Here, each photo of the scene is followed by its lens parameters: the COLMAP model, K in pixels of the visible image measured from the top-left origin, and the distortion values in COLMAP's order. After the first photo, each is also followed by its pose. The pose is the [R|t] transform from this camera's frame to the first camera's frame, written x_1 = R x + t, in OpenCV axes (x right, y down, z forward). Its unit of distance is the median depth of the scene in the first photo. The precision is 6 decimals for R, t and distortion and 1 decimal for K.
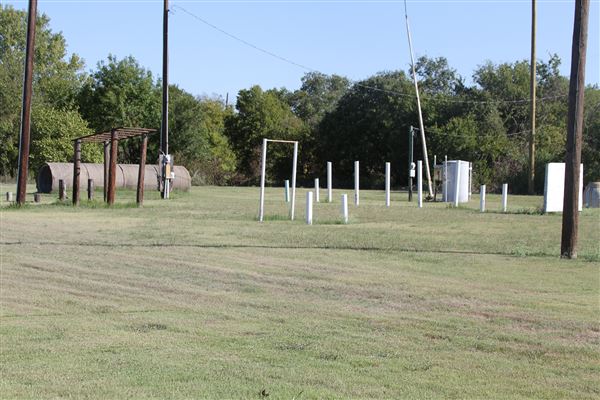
lens RADIAL K [[1175.8, 0, 301.4], [0, 1175.8, 204.4], [0, 0, 1]] dist [0.001086, 0.000000]
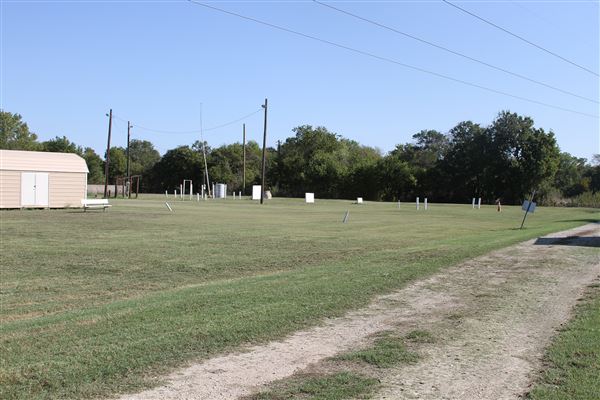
lens RADIAL K [[552.3, 0, 298.9], [0, 552.3, 196.4], [0, 0, 1]] dist [-0.089056, 0.000000]
pose [[0.953713, -0.003835, 0.300692, -0.138476], [0.006905, 0.999934, -0.009148, 0.011737], [-0.300638, 0.010801, 0.953677, -0.547482]]
